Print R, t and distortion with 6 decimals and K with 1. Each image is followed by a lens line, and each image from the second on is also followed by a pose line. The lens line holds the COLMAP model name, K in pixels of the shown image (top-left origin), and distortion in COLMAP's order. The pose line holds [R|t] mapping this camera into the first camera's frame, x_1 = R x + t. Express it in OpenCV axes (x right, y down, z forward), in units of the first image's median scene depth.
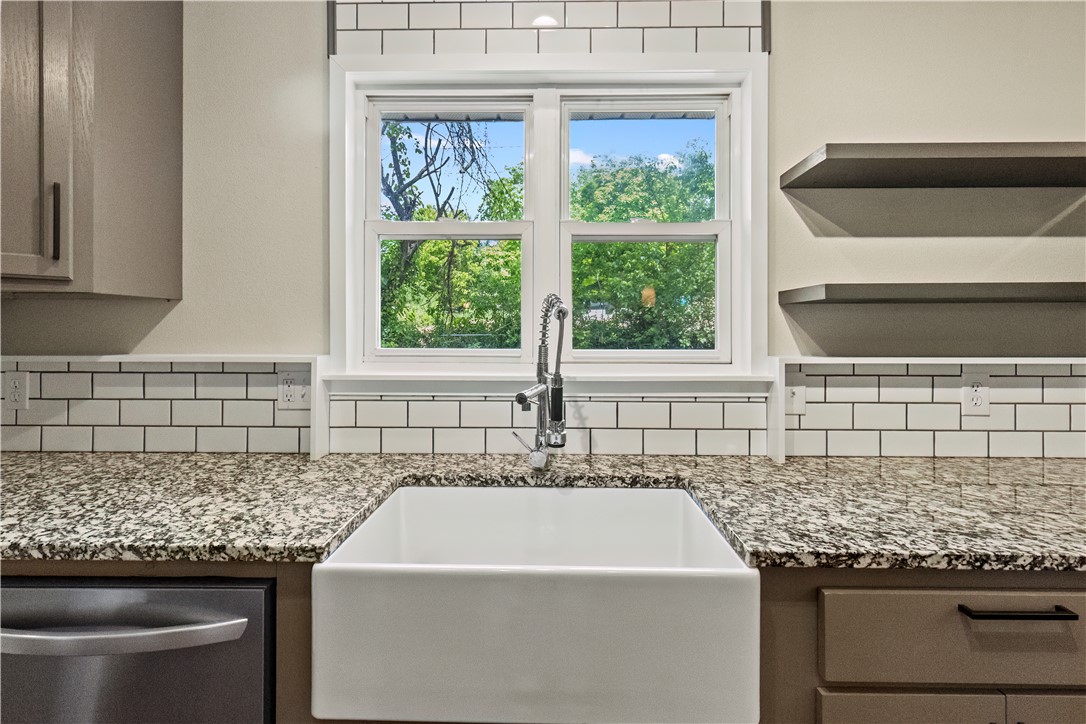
lens RADIAL K [[498.6, 0, 523.0], [0, 498.6, 329.8], [0, 0, 1]] dist [0.002805, 0.000281]
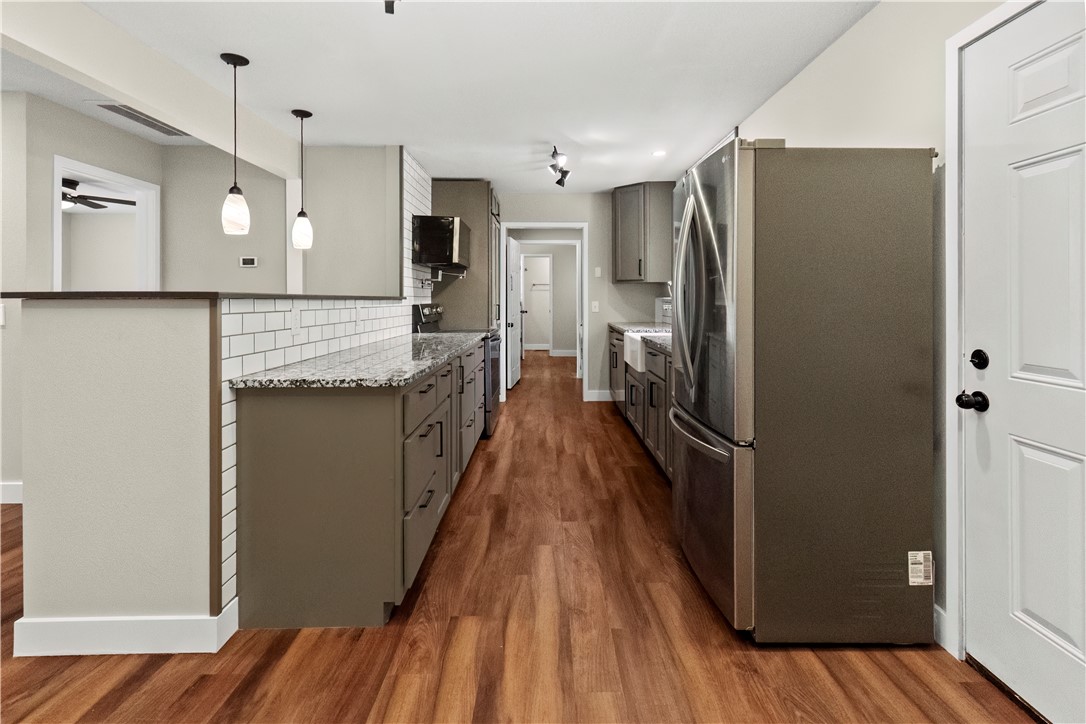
lens RADIAL K [[506.3, 0, 552.2], [0, 506.3, 297.3], [0, 0, 1]] dist [0.002856, 0.000527]
pose [[0.034831, -0.000580, -0.999393, 3.411210], [0.002548, 0.999997, -0.000491, 0.056885], [0.999390, -0.002529, 0.034832, 0.005473]]
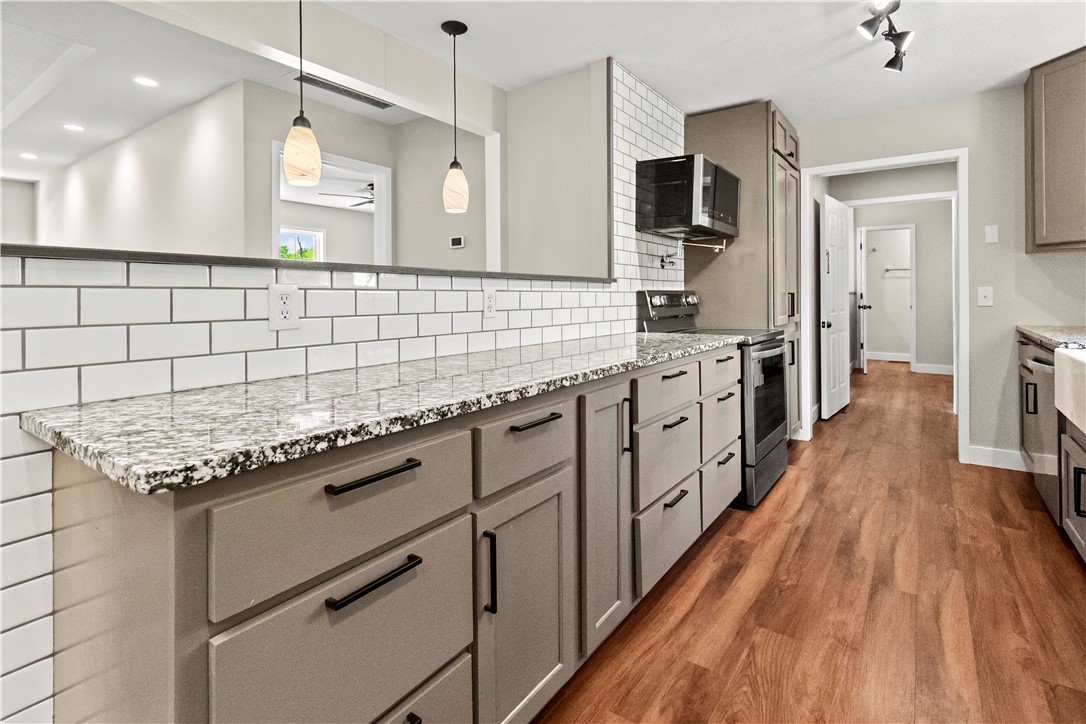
lens RADIAL K [[515.5, 0, 566.7], [0, 515.5, 296.5], [0, 0, 1]] dist [0.002002, 0.000058]
pose [[-0.552189, 0.005919, -0.833698, 2.129064], [0.007999, 0.999966, 0.001802, 0.122719], [0.833680, -0.005673, -0.552218, 0.241594]]
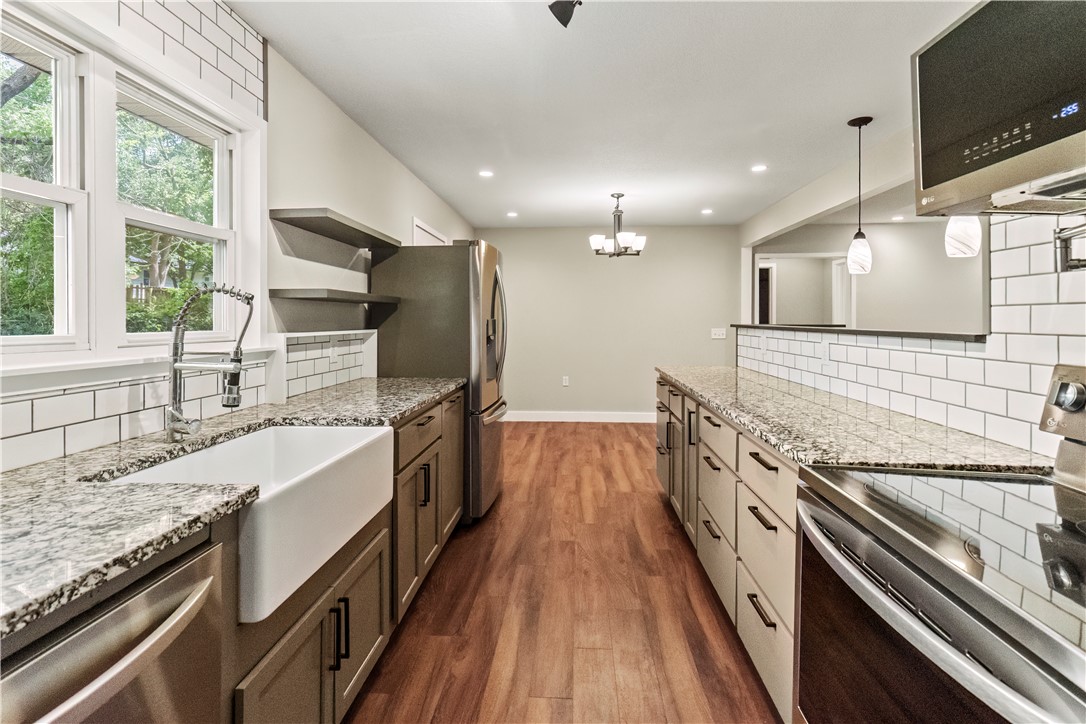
lens RADIAL K [[504.5, 0, 546.9], [0, 504.5, 331.5], [0, 0, 1]] dist [0.002972, 0.000767]
pose [[0.041168, -0.021180, 0.998928, -1.075668], [-0.000319, 0.999775, 0.021211, 0.017088], [-0.999152, -0.001192, 0.041152, 0.154351]]
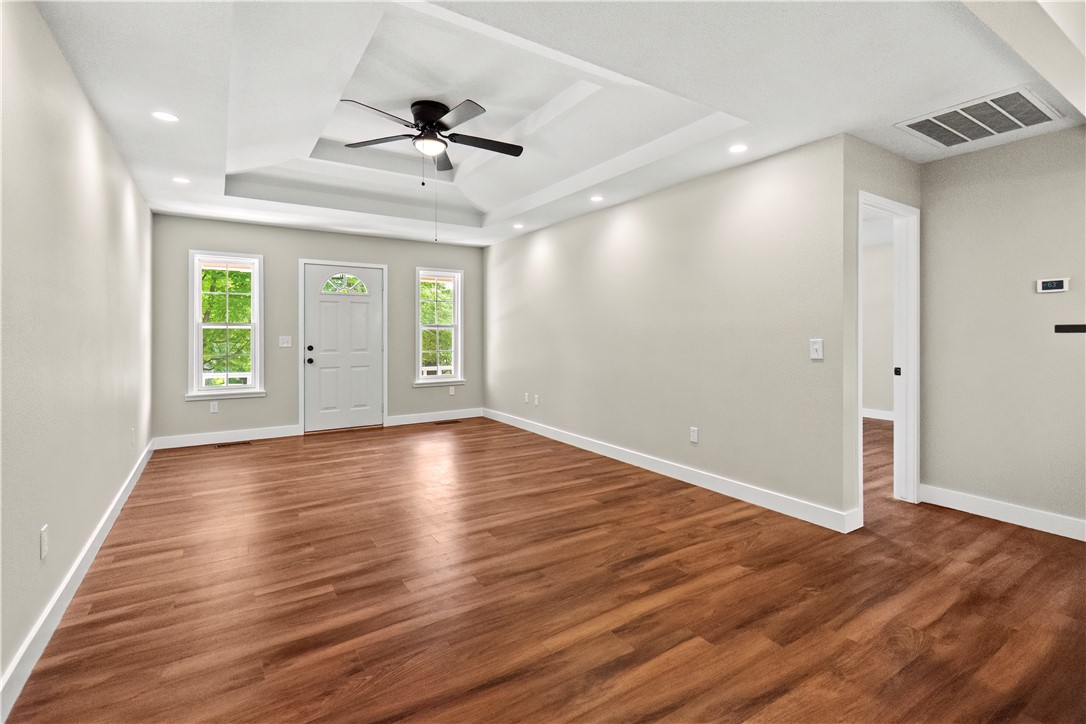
lens RADIAL K [[502.5, 0, 558.9], [0, 502.5, 333.7], [0, 0, 1]] dist [-0.000468, 0.000039]
pose [[-0.822638, 0.002380, -0.568560, 3.447031], [0.003834, 0.999992, -0.001362, 0.051296], [0.568552, -0.003300, -0.822641, -1.182795]]
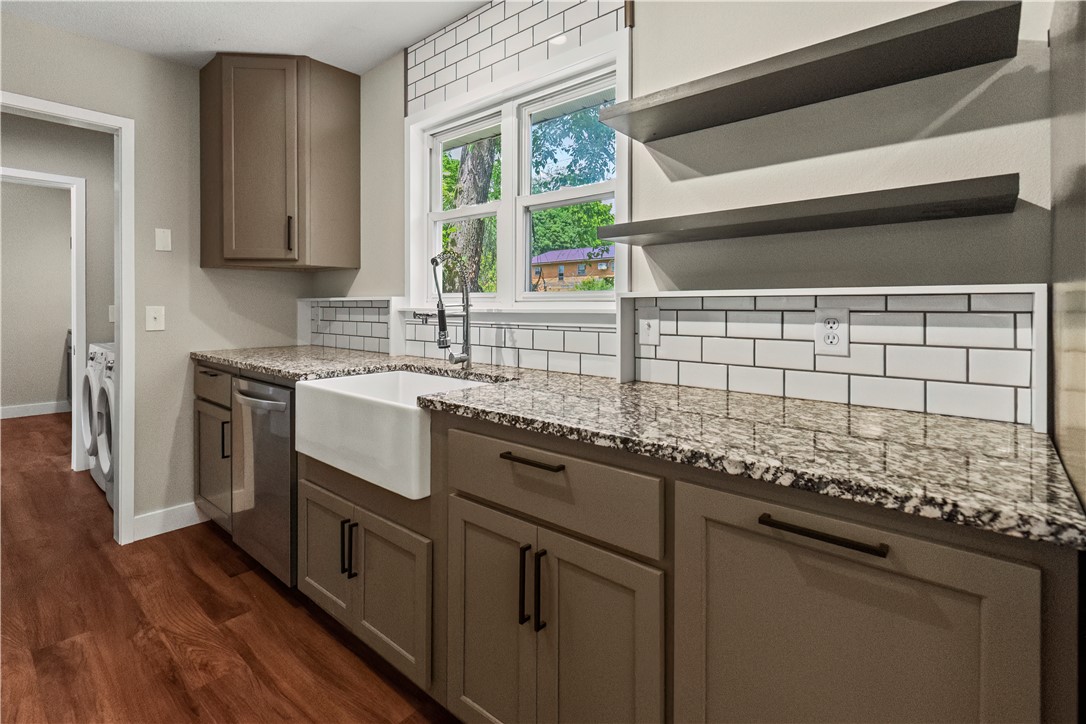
lens RADIAL K [[509.0, 0, 548.8], [0, 509.0, 305.1], [0, 0, 1]] dist [0.004137, -0.000109]
pose [[0.775253, -0.000967, -0.631650, 1.247736], [0.001041, 0.999999, -0.000254, 0.093323], [0.631650, -0.000461, 0.775254, -0.025763]]
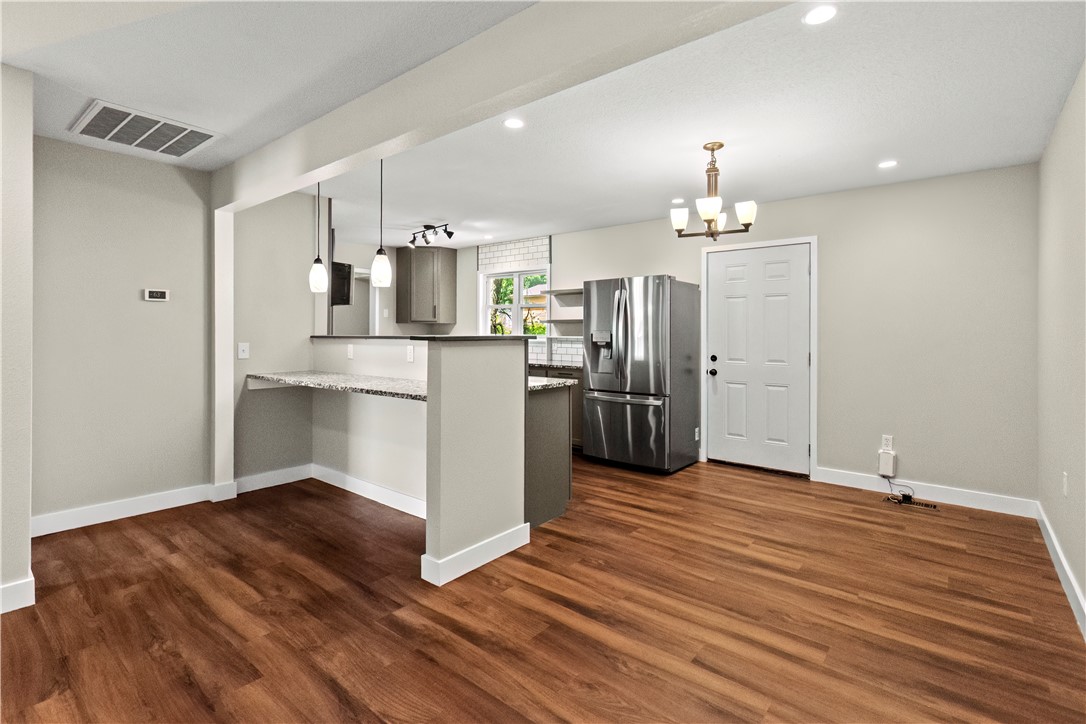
lens RADIAL K [[504.5, 0, 546.9], [0, 504.5, 331.5], [0, 0, 1]] dist [0.002972, 0.000767]
pose [[0.787181, 0.003018, -0.616715, 3.540869], [-0.004206, 0.999991, -0.000476, 0.018132], [0.616708, 0.002968, 0.787187, -2.697585]]
